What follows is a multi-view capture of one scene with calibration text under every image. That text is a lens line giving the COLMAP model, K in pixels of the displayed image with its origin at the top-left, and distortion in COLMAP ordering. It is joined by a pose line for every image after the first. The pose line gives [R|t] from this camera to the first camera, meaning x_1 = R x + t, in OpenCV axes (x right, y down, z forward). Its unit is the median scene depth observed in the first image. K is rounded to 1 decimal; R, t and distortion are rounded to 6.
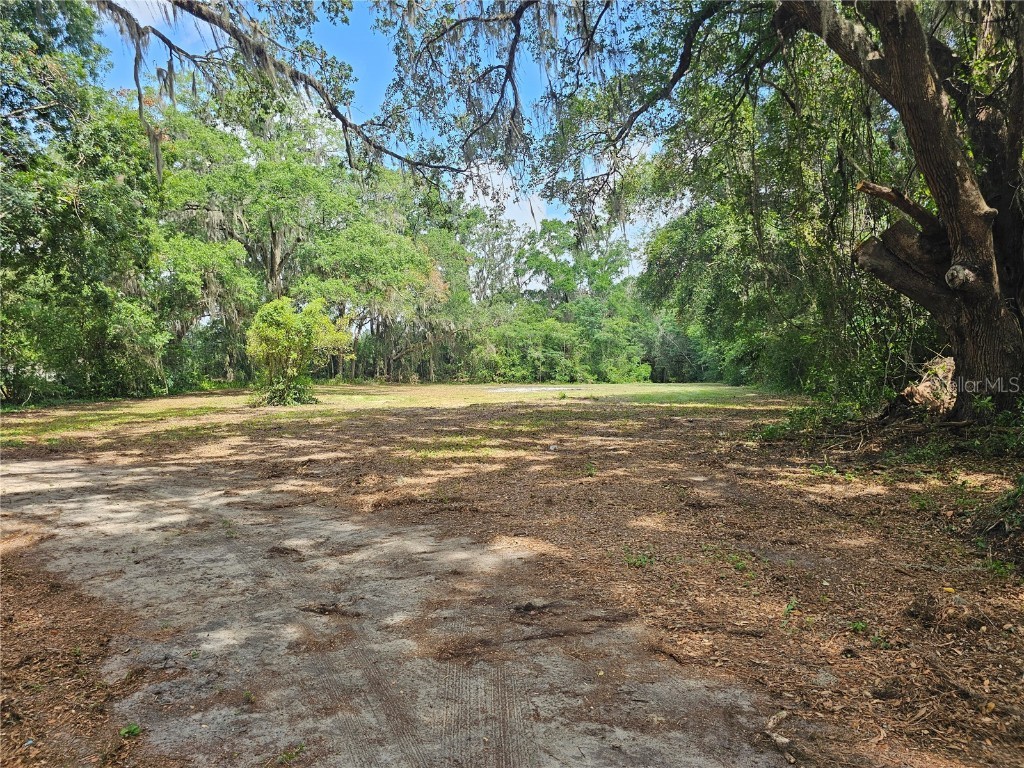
lens RADIAL K [[667.4, 0, 512.0], [0, 667.4, 384.0], [0, 0, 1]] dist [0.037641, -0.002533]
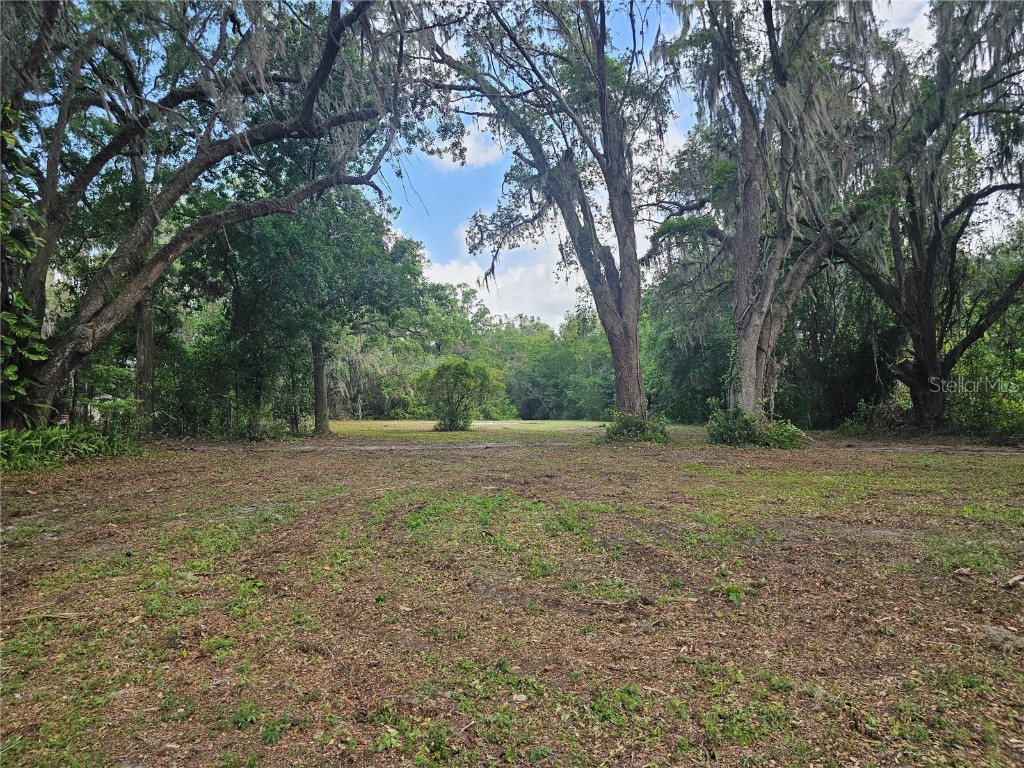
lens RADIAL K [[667.4, 0, 512.0], [0, 667.4, 384.0], [0, 0, 1]] dist [0.037641, -0.002533]
pose [[0.912694, 0.024962, 0.407881, -0.334849], [0.001532, 0.997916, -0.064501, 0.011689], [-0.408642, 0.059495, 0.910754, -0.152718]]
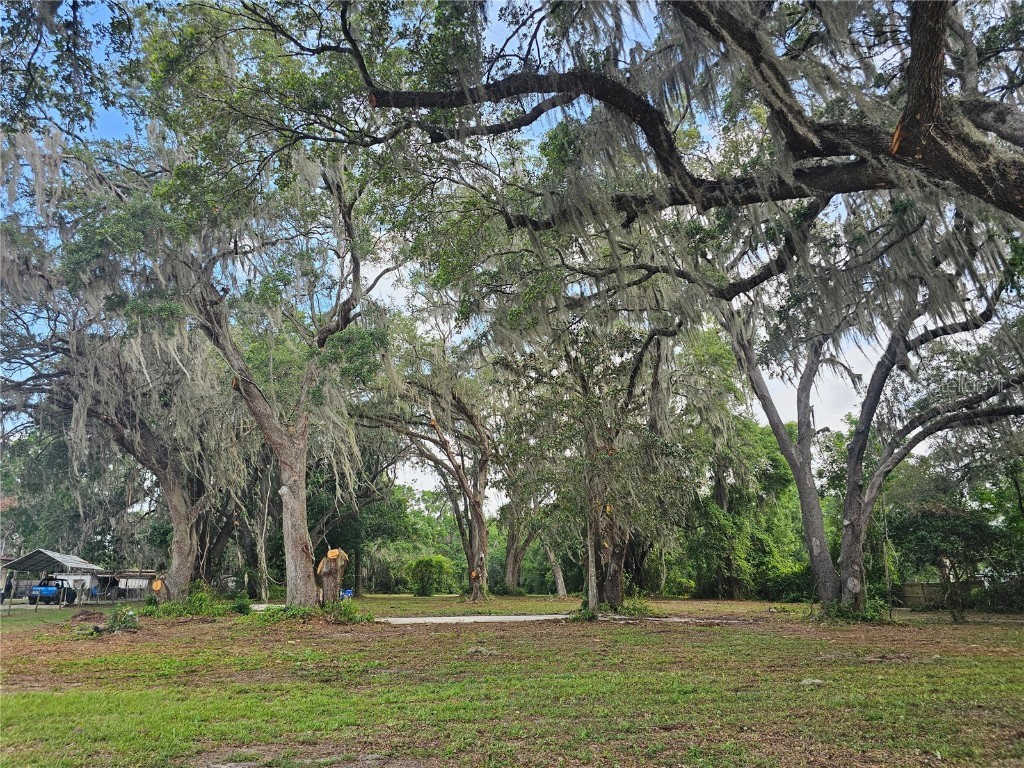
lens RADIAL K [[667.4, 0, 512.0], [0, 667.4, 384.0], [0, 0, 1]] dist [0.037641, -0.002533]
pose [[0.922158, 0.123917, 0.366427, -0.453892], [-0.000860, 0.947952, -0.318413, 0.033997], [-0.386812, 0.293312, 0.874268, -0.710901]]
